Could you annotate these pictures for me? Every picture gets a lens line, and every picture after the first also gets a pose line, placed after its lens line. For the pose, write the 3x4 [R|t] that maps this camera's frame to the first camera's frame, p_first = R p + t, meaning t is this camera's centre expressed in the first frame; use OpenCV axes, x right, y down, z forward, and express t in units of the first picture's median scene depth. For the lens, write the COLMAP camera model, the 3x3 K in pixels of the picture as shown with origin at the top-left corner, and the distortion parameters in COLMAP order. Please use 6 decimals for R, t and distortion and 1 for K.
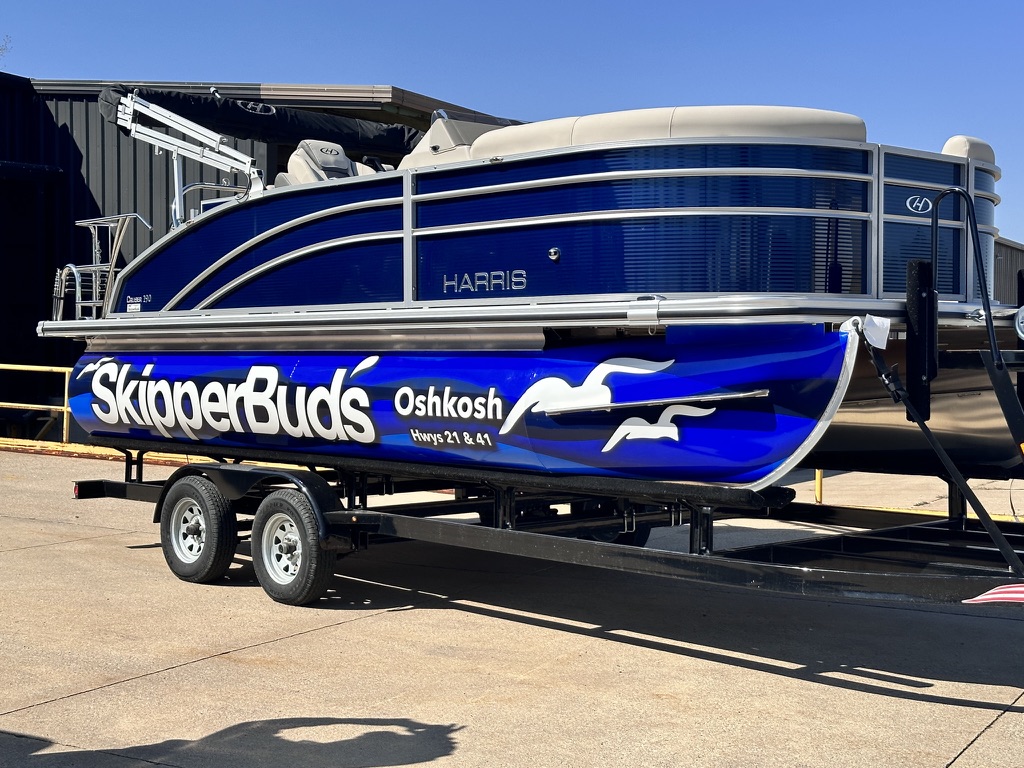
lens RADIAL K [[1403.4, 0, 512.0], [0, 1403.4, 384.0], [0, 0, 1]] dist [0.132680, 0.032812]
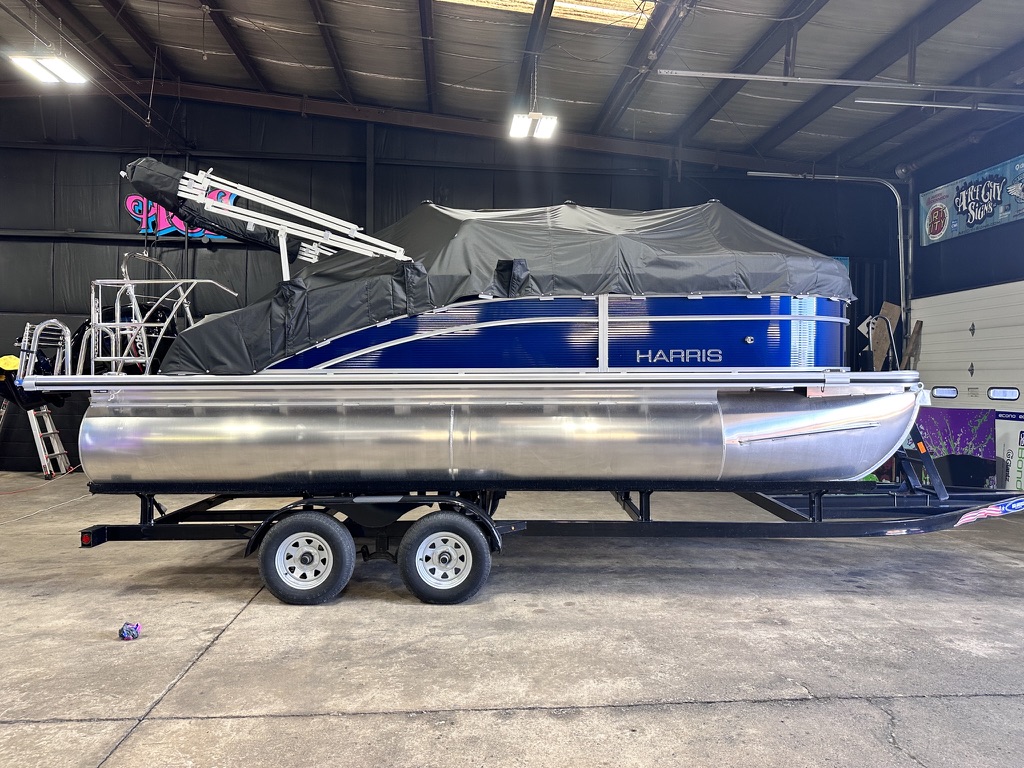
lens RADIAL K [[752.8, 0, 512.0], [0, 752.8, 384.0], [0, 0, 1]] dist [0.070126, 0.000572]
pose [[0.699816, -0.003994, 0.714312, -0.648113], [0.019671, 0.999713, -0.013682, -0.032478], [-0.714052, 0.023626, 0.699694, 0.516843]]
